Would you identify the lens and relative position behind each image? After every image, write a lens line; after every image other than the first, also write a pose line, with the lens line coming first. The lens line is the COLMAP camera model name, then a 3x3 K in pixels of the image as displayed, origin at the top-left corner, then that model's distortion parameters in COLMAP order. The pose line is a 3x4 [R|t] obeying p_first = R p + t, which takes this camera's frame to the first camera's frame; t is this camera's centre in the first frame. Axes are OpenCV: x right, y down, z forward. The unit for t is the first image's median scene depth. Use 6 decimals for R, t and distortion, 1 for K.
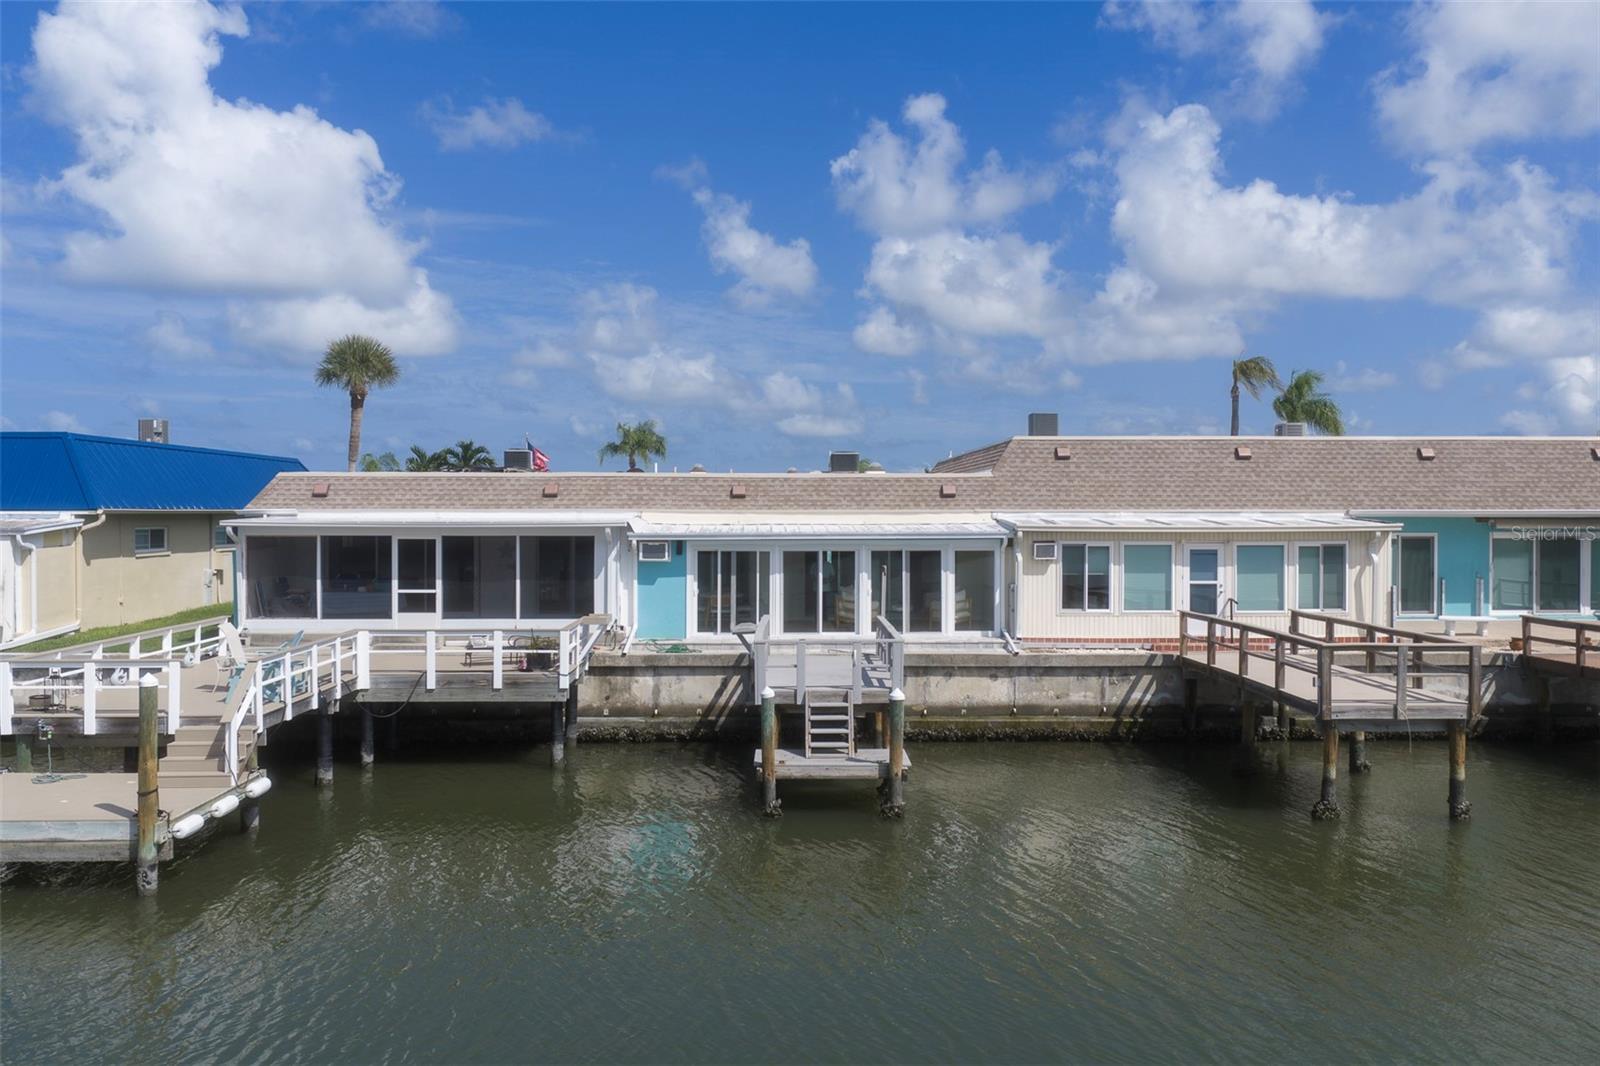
lens RADIAL K [[1329.2, 0, 797.5], [0, 1329.2, 531.3], [0, 0, 1]] dist [0.018211, -0.035969]
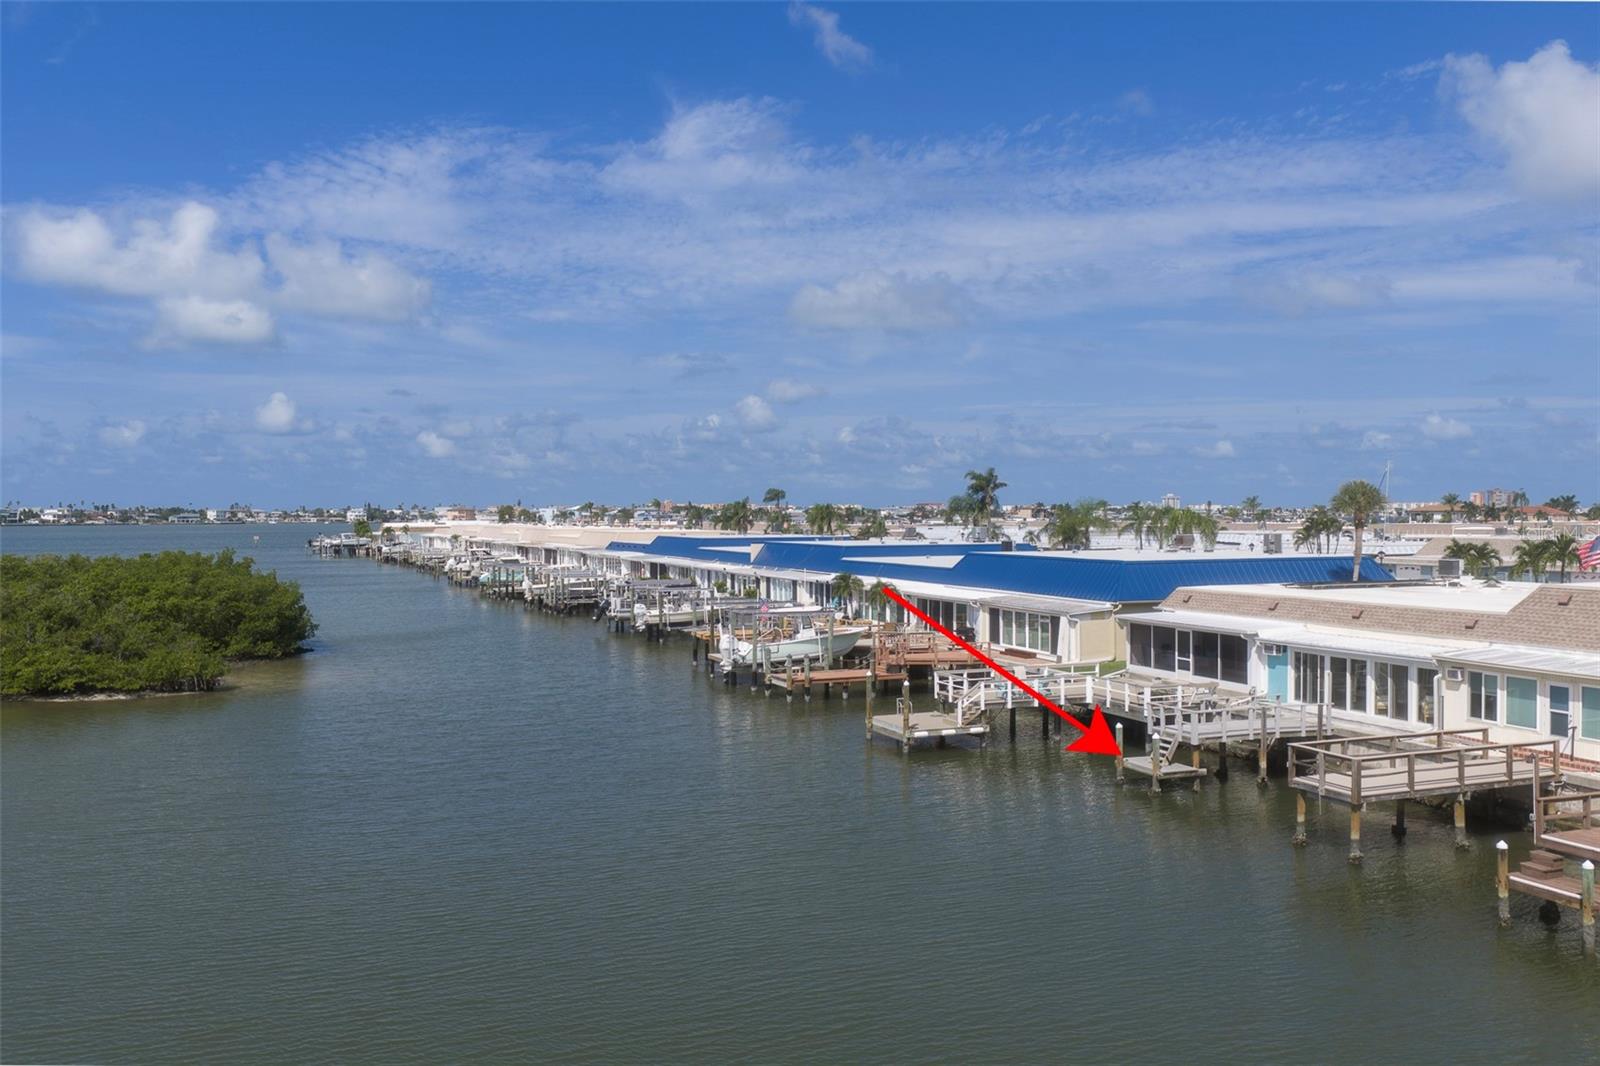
lens RADIAL K [[1329.2, 0, 801.7], [0, 1329.2, 530.4], [0, 0, 1]] dist [0.018211, -0.035969]
pose [[0.345934, 0.008309, -0.938222, 1.280593], [-0.006560, 0.999958, 0.006437, -0.144217], [0.938236, 0.003928, 0.345974, -0.156735]]
